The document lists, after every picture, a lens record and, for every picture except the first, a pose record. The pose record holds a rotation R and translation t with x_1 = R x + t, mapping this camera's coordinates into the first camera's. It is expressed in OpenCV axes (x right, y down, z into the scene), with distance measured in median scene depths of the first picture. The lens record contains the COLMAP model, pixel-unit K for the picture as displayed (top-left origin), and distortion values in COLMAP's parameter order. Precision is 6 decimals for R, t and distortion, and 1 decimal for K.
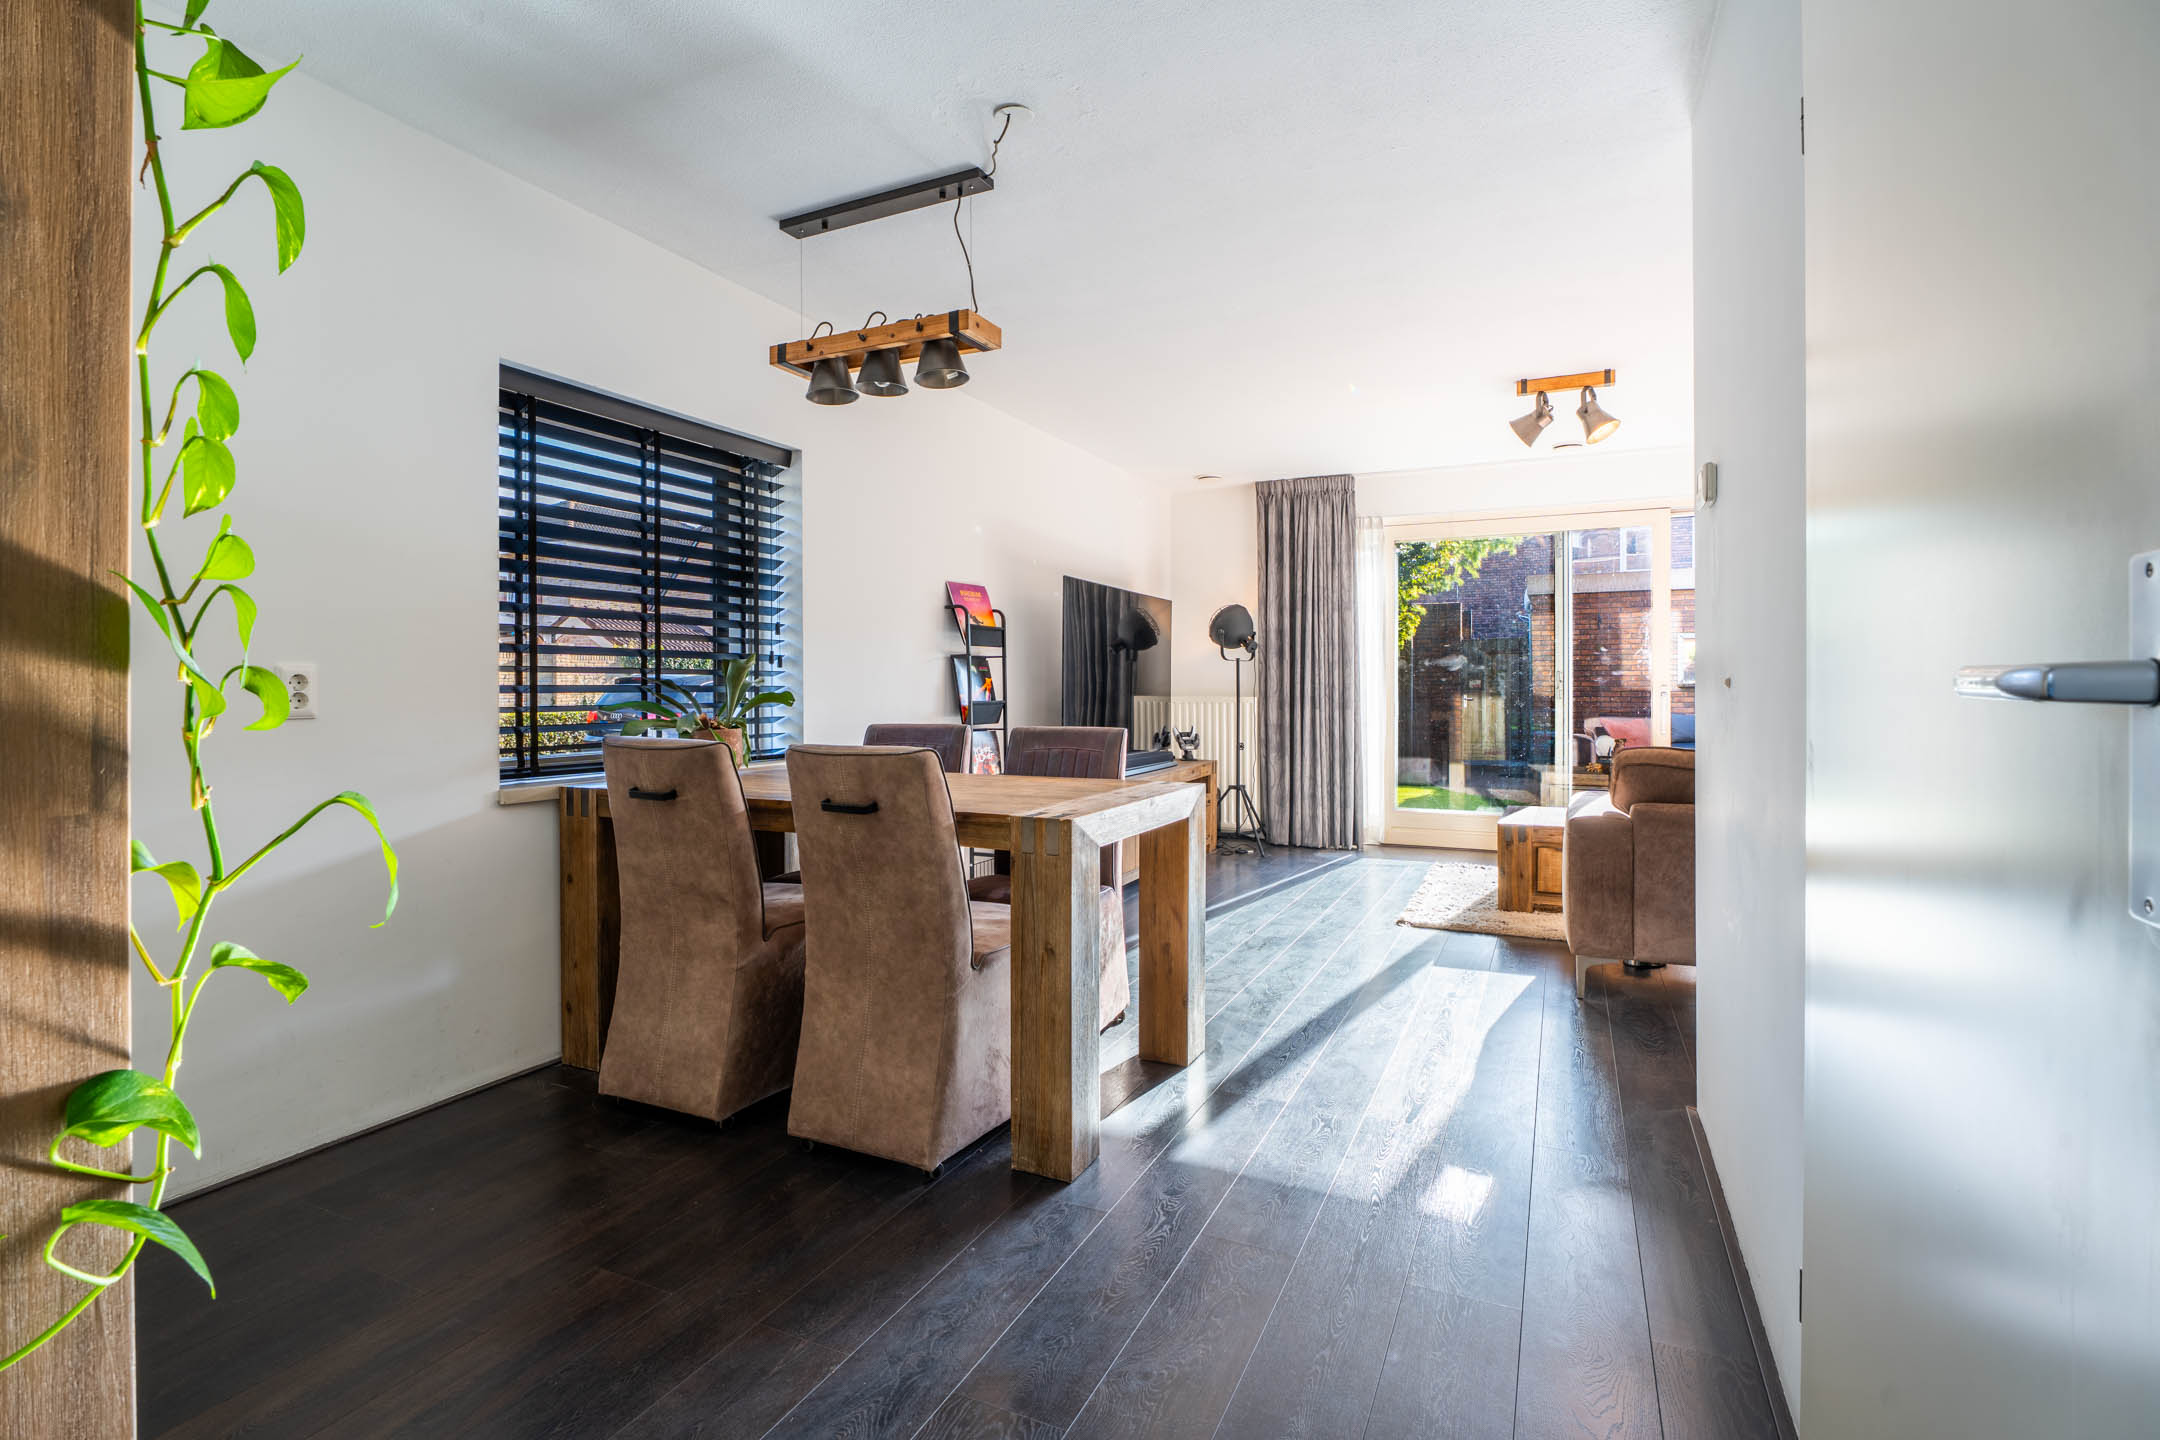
lens RADIAL K [[1026.1, 0, 1076.1], [0, 1026.1, 693.6], [0, 0, 1]] dist [-0.001052, -0.000032]
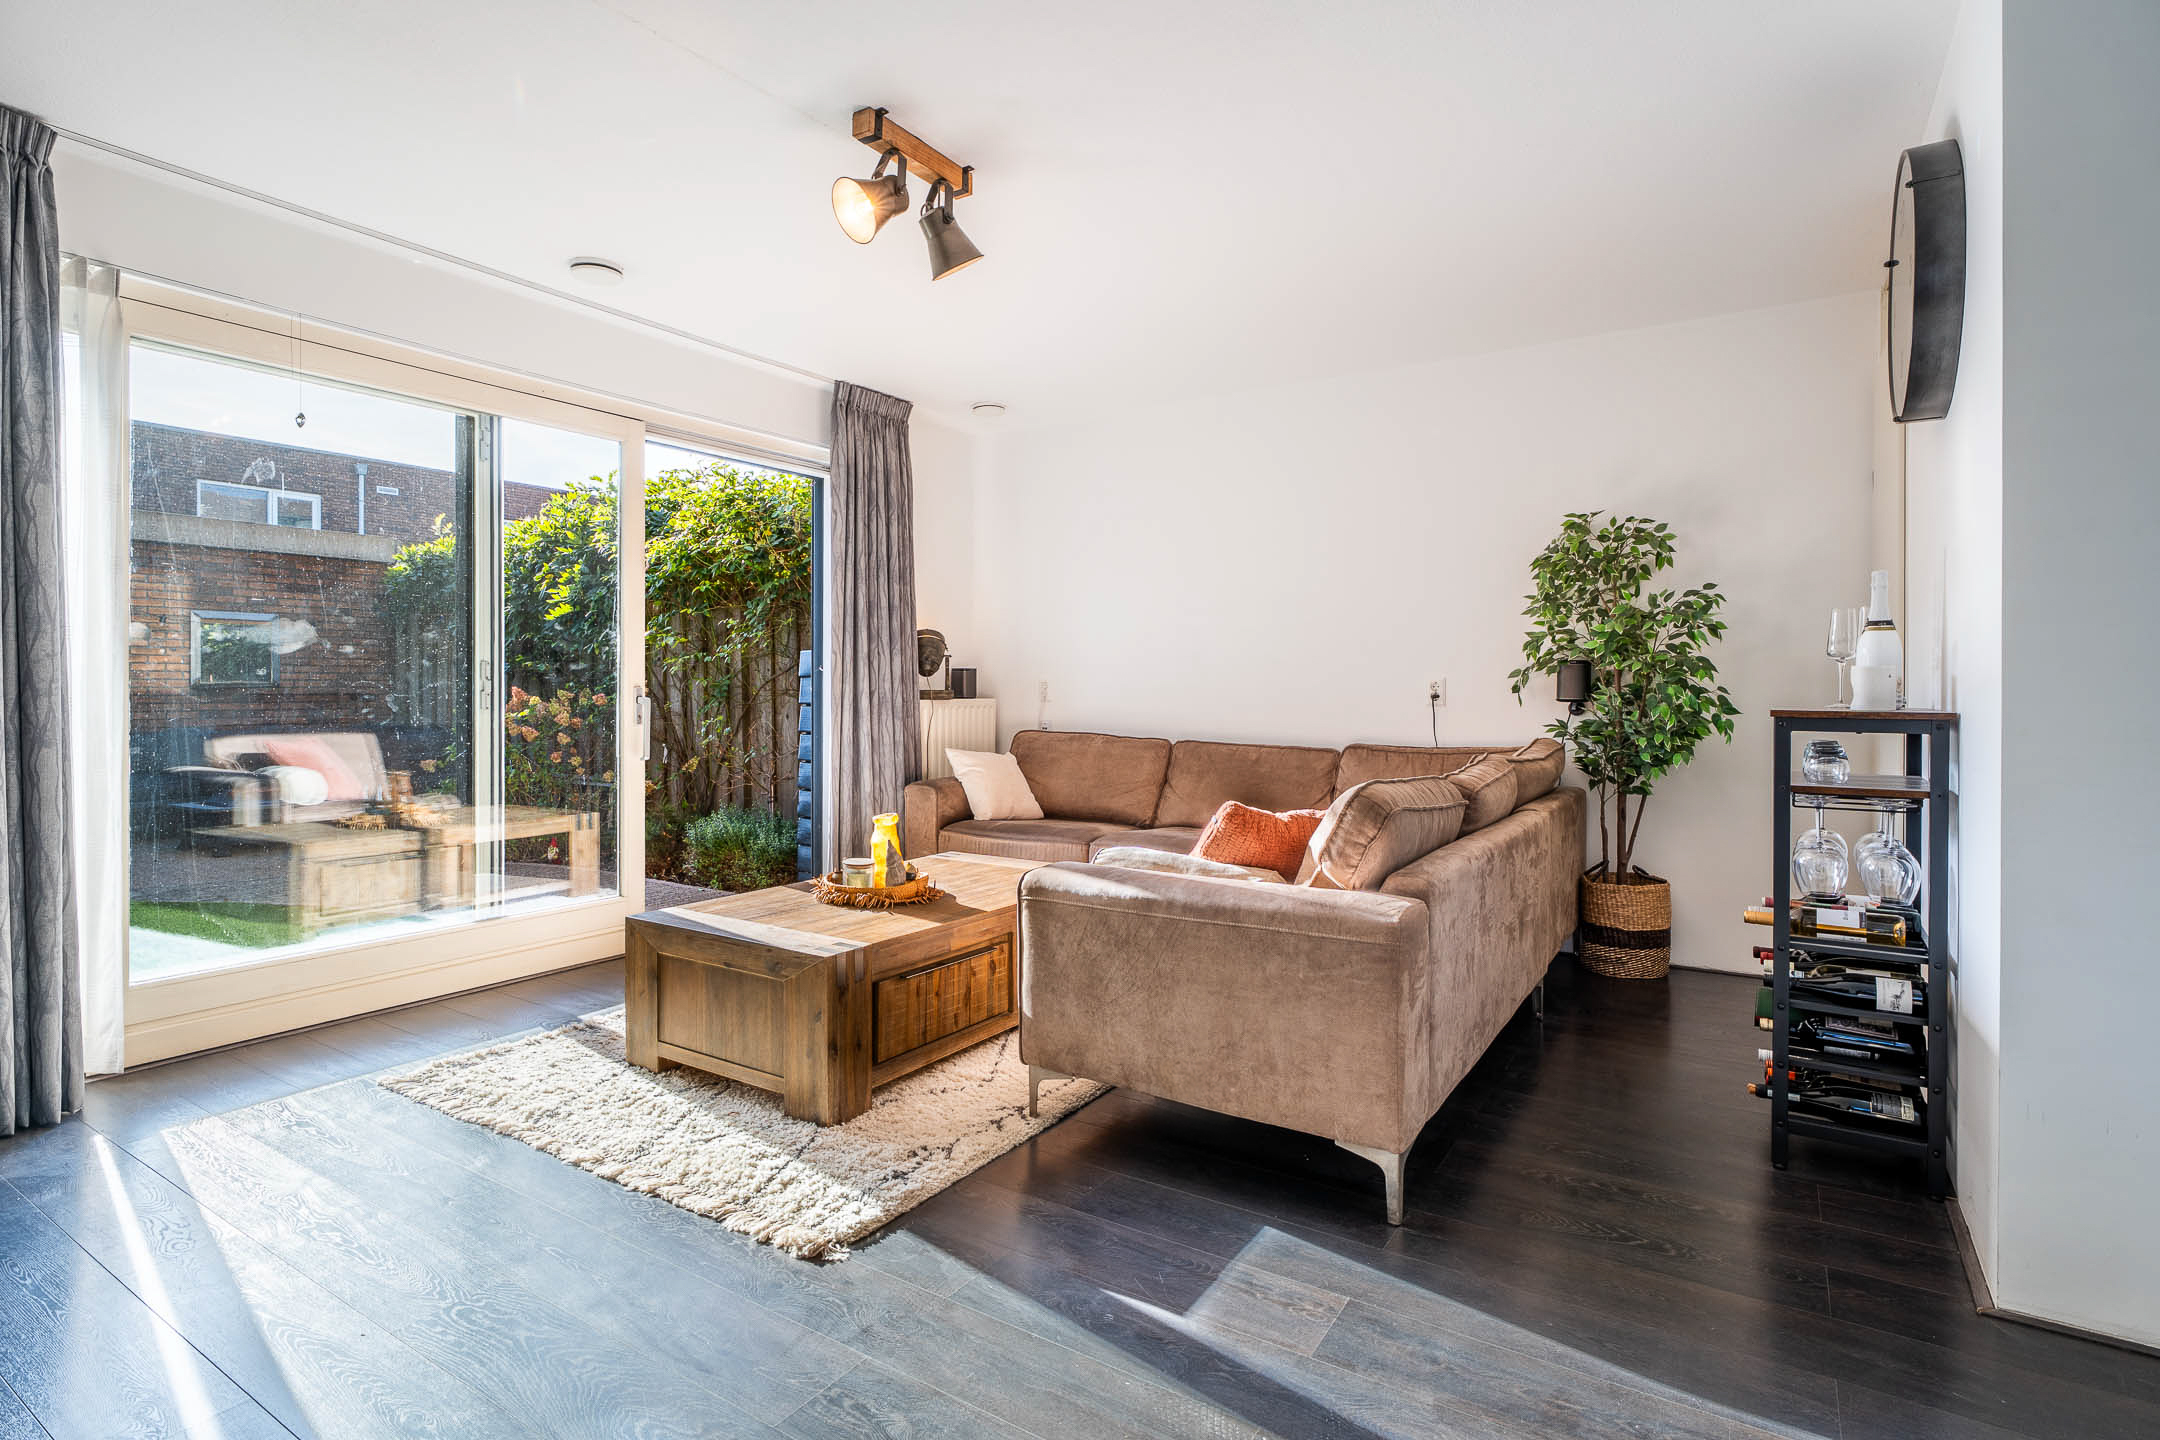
lens RADIAL K [[1078.4, 0, 1077.9], [0, 1078.4, 679.1], [0, 0, 1]] dist [-0.000974, -0.000266]
pose [[0.131843, -0.000408, 0.991270, -0.078584], [0.007433, 0.999972, -0.000577, -0.007791], [-0.991243, 0.007444, 0.131843, 0.615827]]
